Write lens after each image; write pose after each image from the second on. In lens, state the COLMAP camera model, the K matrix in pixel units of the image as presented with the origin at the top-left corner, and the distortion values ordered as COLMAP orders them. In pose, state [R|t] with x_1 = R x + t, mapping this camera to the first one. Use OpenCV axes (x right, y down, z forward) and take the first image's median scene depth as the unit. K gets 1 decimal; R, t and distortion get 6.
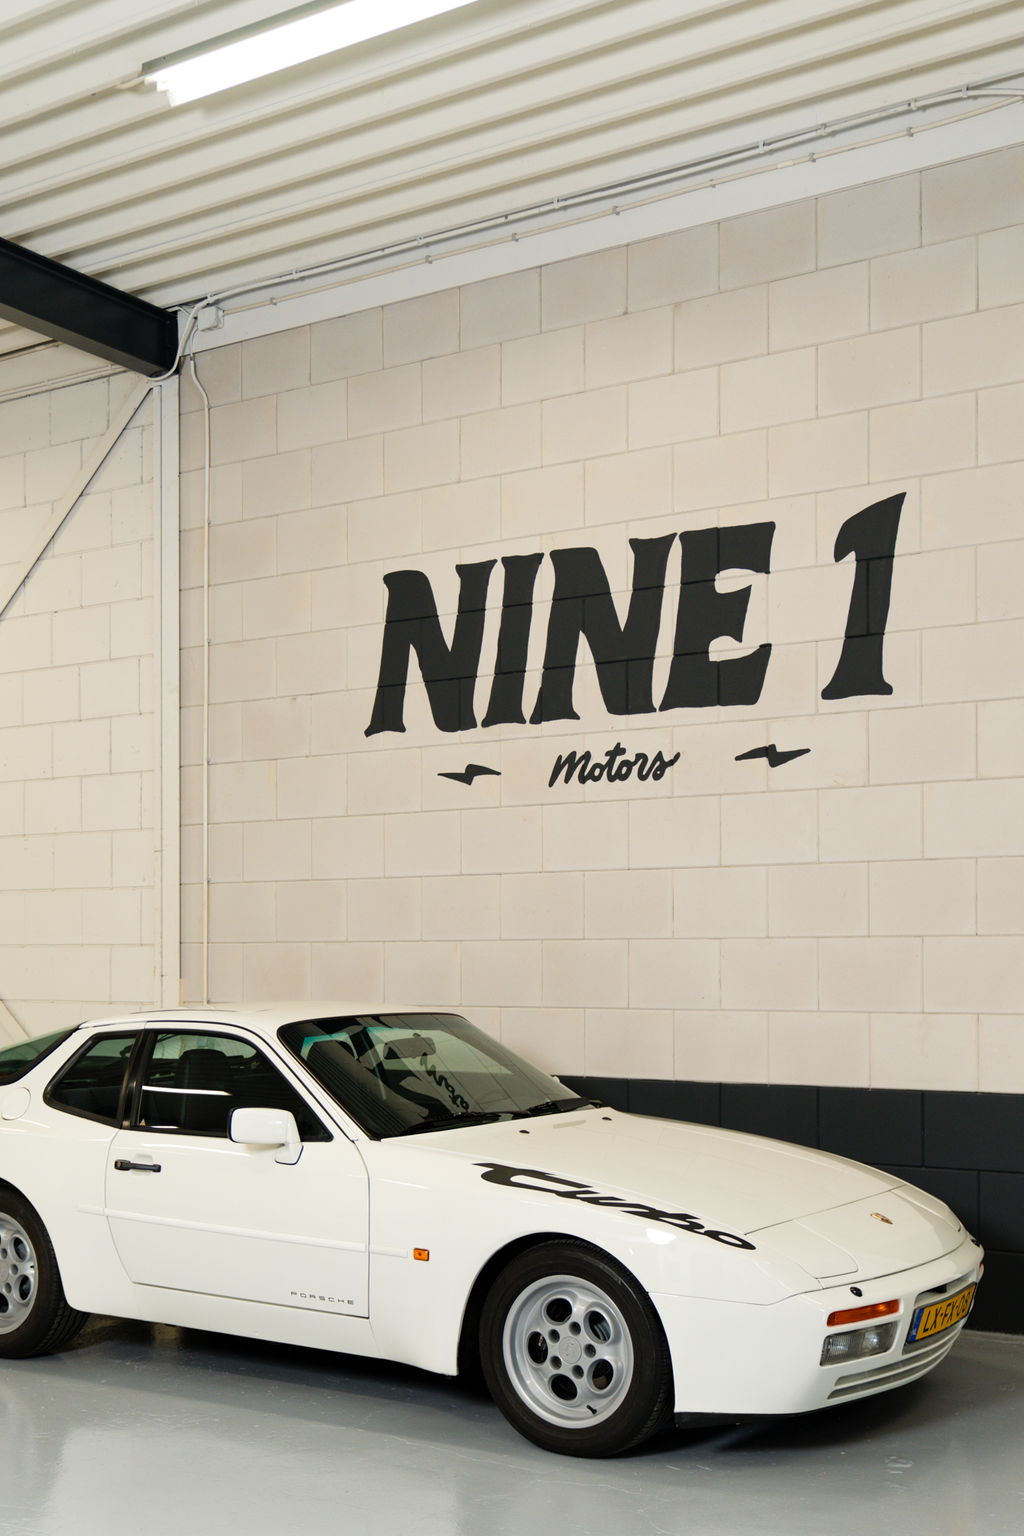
lens RADIAL K [[1778.6, 0, 510.9], [0, 1778.6, 768.8], [0, 0, 1]] dist [-0.032066, 0.000000]
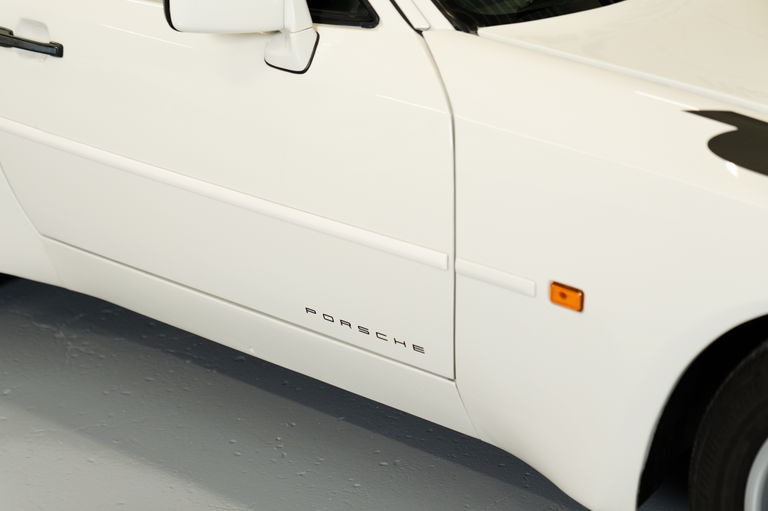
lens RADIAL K [[1531.3, 0, 382.8], [0, 1531.3, 255.8], [0, 0, 1]] dist [0.039821, 0.000000]
pose [[0.993978, 0.028630, -0.105771, -0.054124], [0.024483, 0.882837, 0.469041, 0.069609], [0.106808, -0.468806, 0.876820, 0.618328]]
